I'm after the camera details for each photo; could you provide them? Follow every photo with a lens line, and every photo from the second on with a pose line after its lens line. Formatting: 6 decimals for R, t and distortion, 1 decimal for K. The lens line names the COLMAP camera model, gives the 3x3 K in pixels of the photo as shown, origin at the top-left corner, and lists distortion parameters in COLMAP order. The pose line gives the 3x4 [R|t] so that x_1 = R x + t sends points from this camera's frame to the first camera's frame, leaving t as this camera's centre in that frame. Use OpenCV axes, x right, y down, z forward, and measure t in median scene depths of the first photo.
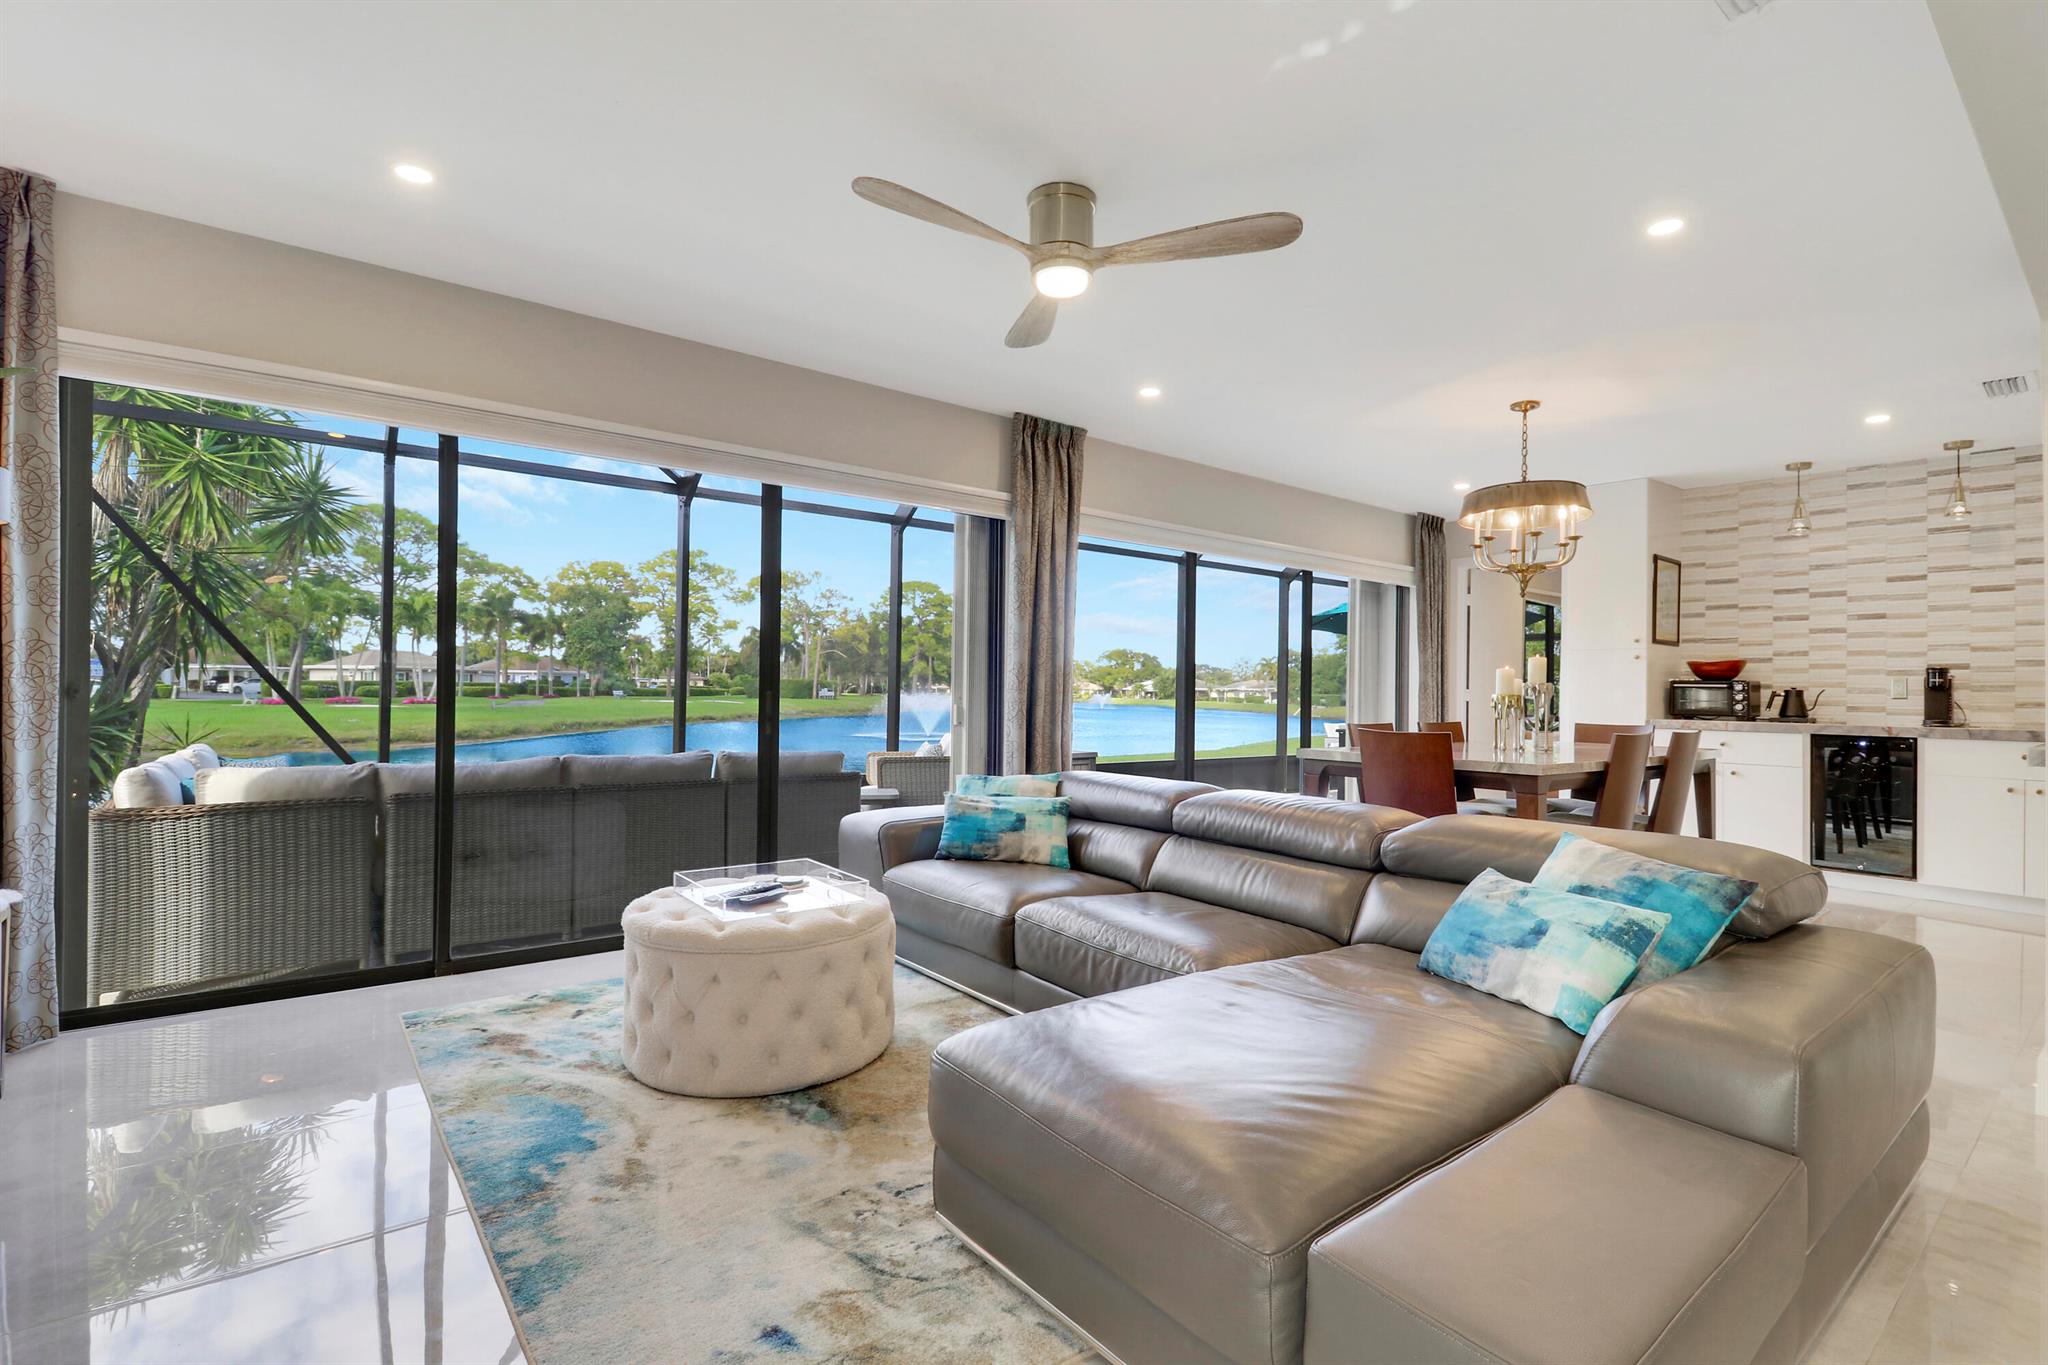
lens RADIAL K [[951.4, 0, 1032.3], [0, 951.4, 686.2], [0, 0, 1]] dist [0.002645, -0.012690]
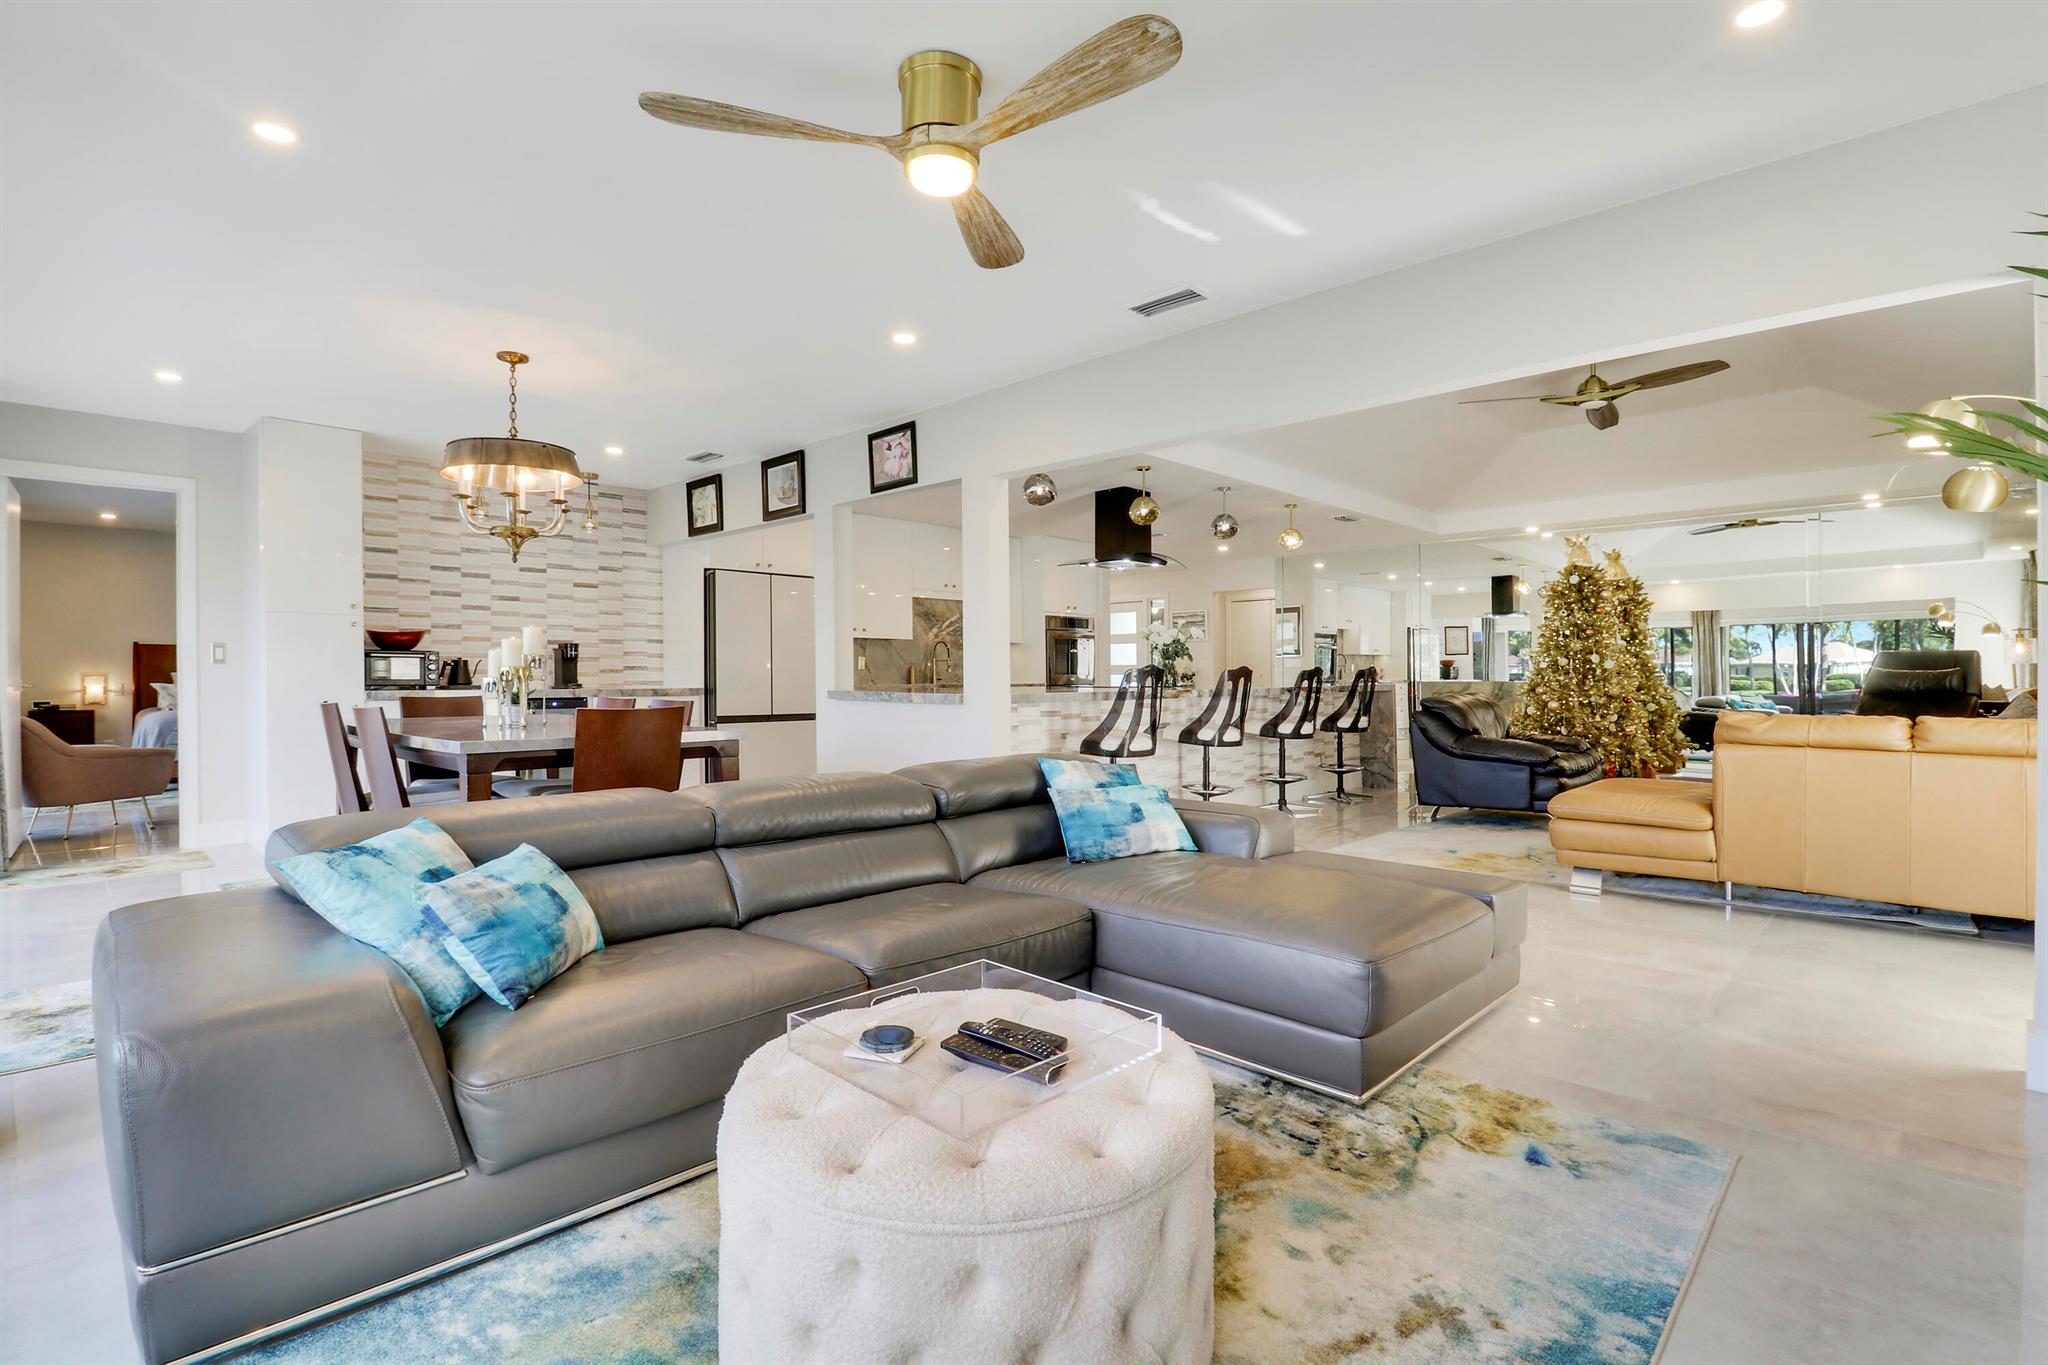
lens RADIAL K [[951.4, 0, 1048.8], [0, 951.4, 669.0], [0, 0, 1]] dist [0.002645, -0.012690]
pose [[-0.141882, -0.009668, 0.989836, -0.410652], [-0.009995, 0.999915, 0.008334, -0.001762], [-0.989833, -0.008711, -0.141966, 0.517378]]
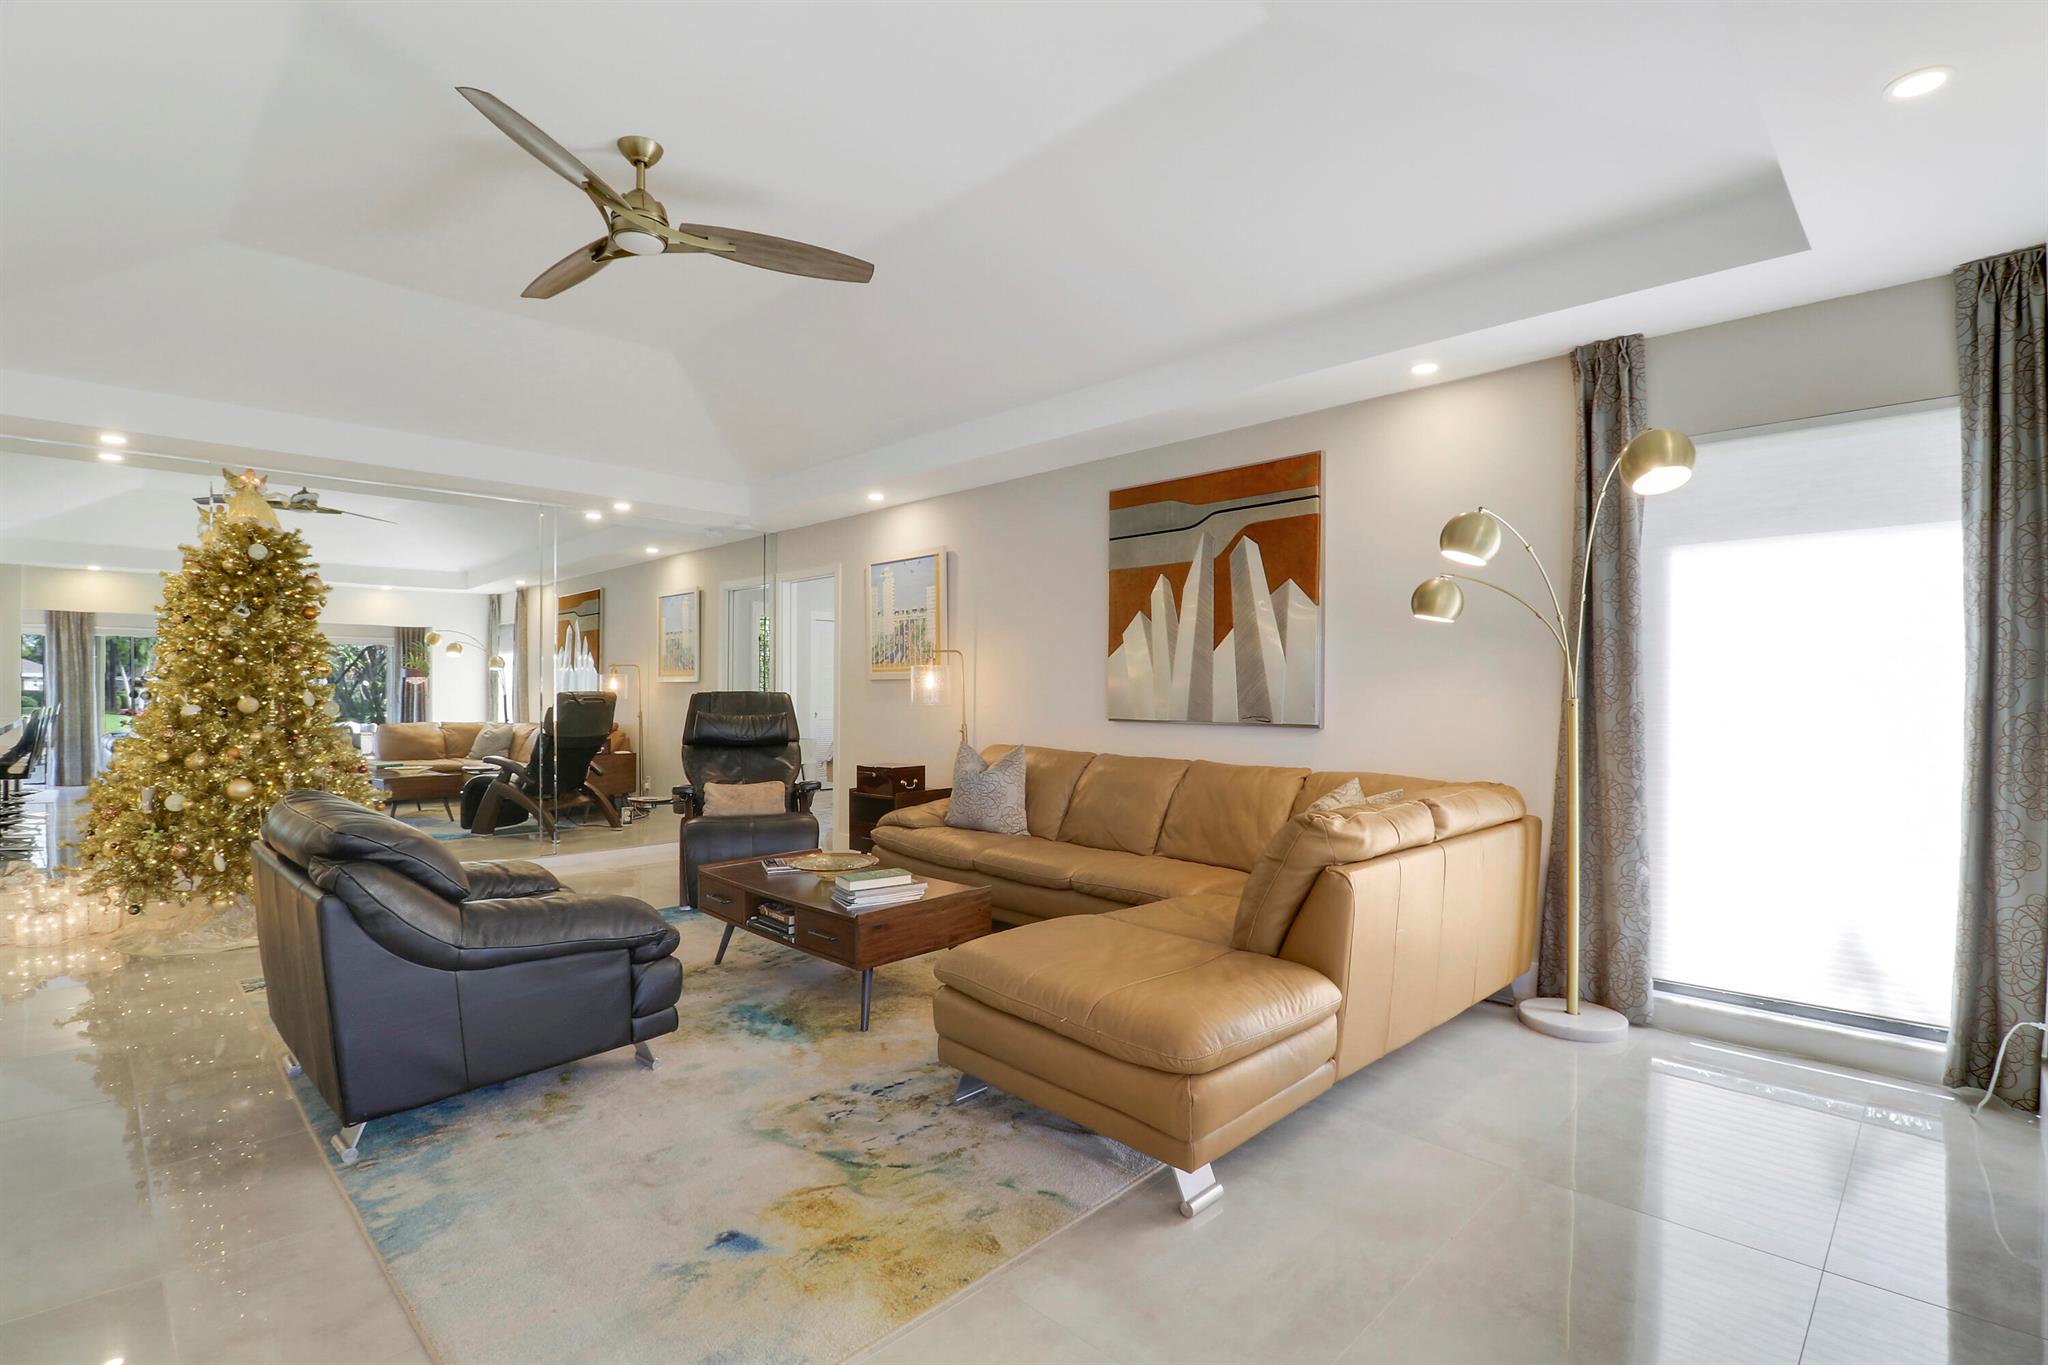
lens RADIAL K [[951.4, 0, 1029.9], [0, 951.4, 692.2], [0, 0, 1]] dist [0.002645, -0.012690]
pose [[-0.994117, -0.015406, -0.107214, 0.457152], [-0.014472, 0.999850, -0.009484, -0.022222], [0.107344, -0.007876, -0.994191, 0.345639]]
